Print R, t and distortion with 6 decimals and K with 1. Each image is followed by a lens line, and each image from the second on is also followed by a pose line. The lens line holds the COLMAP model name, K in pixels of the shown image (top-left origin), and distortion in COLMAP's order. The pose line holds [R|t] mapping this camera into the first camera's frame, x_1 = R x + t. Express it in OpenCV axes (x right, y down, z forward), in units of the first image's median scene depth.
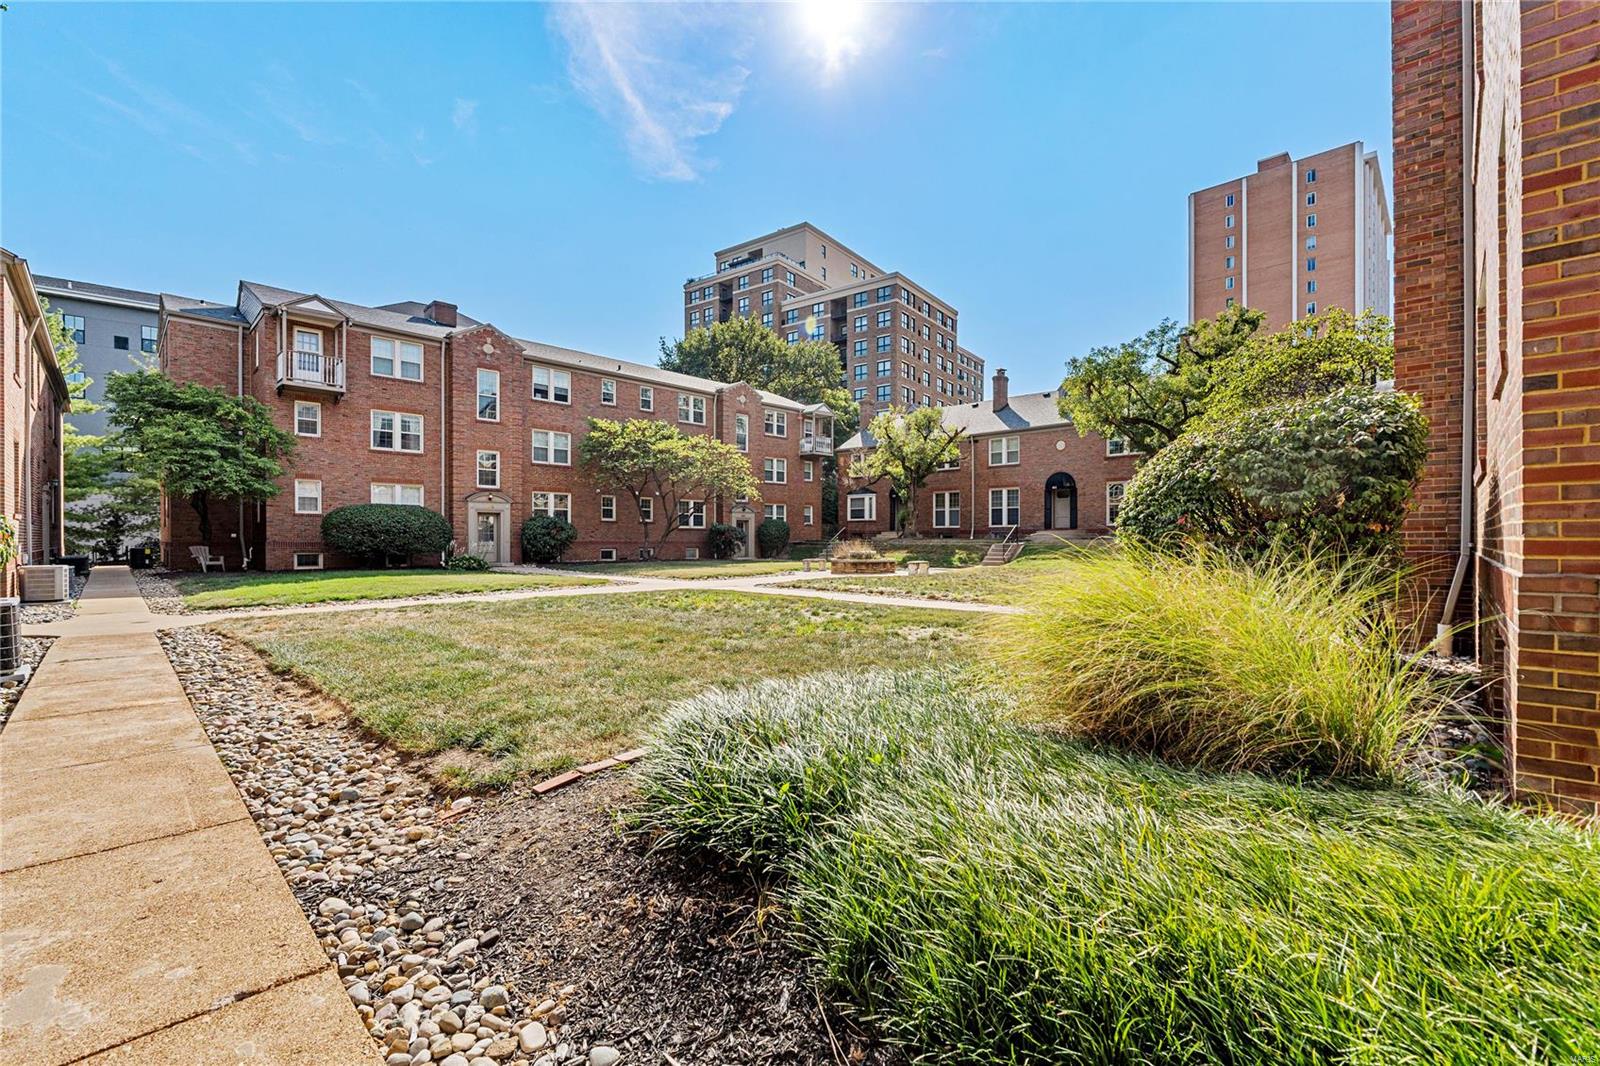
lens RADIAL K [[684.4, 0, 800.0], [0, 684.4, 533.0], [0, 0, 1]] dist [-0.001554, 0.000005]
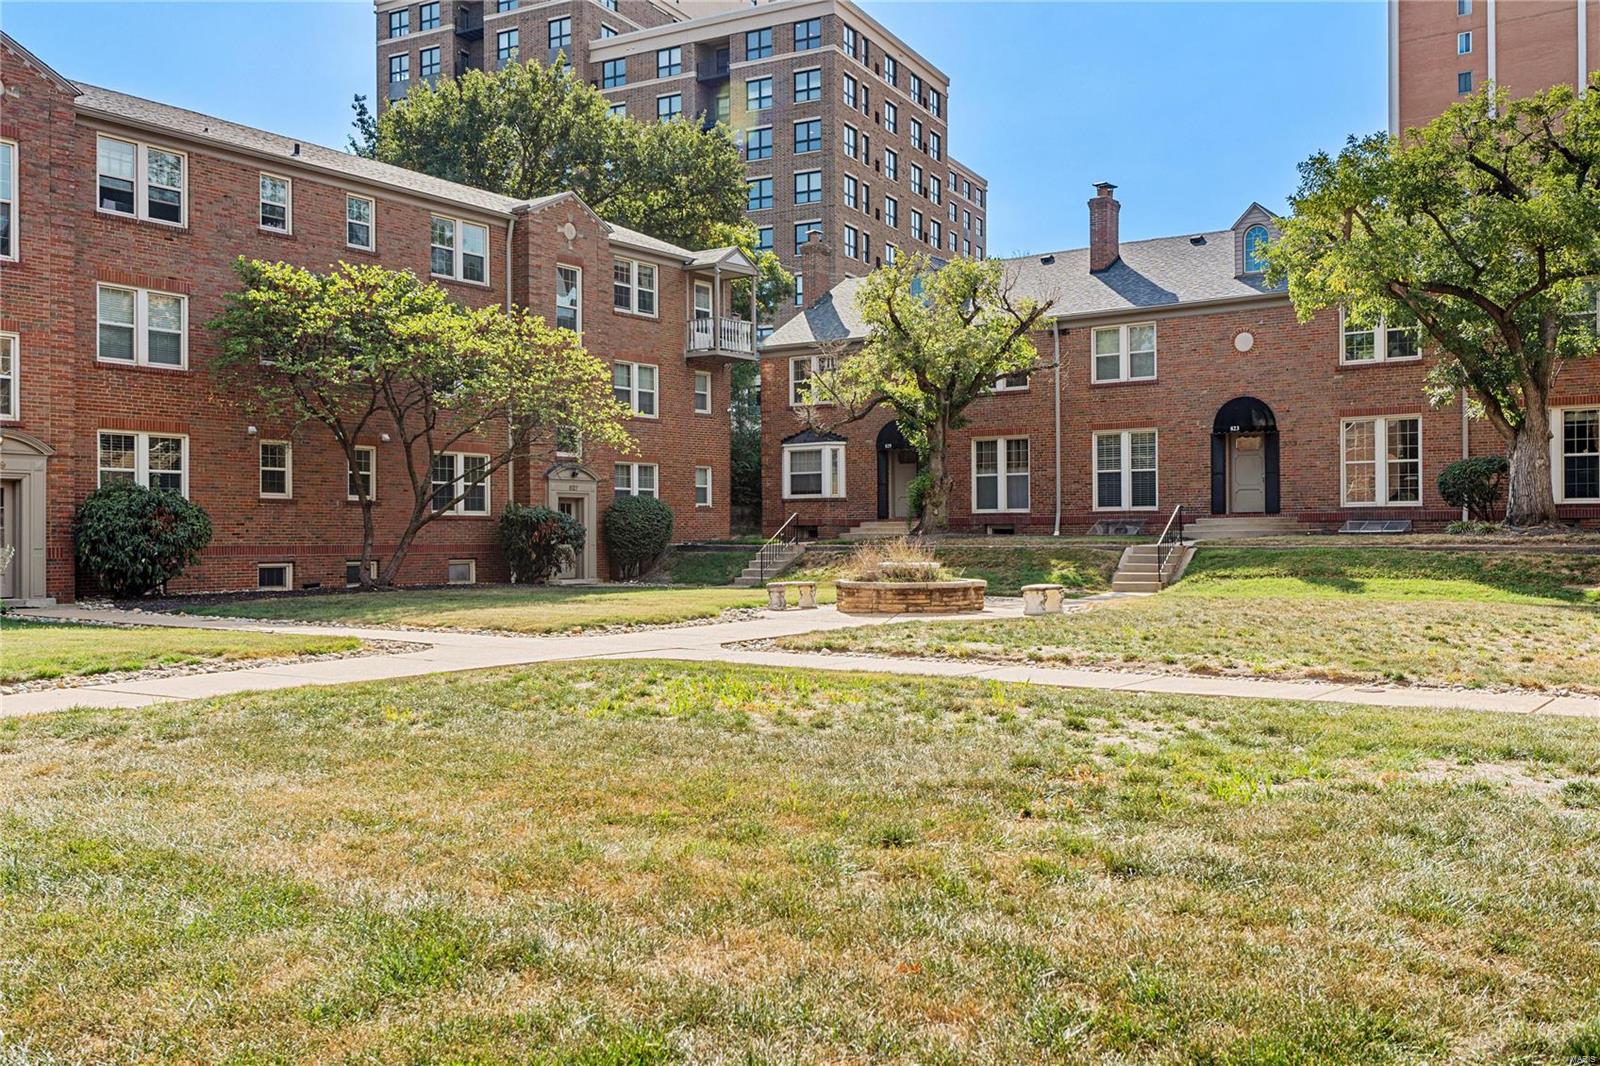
lens RADIAL K [[1379.1, 0, 800.0], [0, 1379.1, 533.0], [0, 0, 1]] dist [-0.005824, 0.001709]
pose [[0.988856, -0.005517, 0.148775, -0.071888], [0.004852, 0.999977, 0.004833, 0.001223], [-0.148798, -0.004057, 0.988859, 0.073712]]
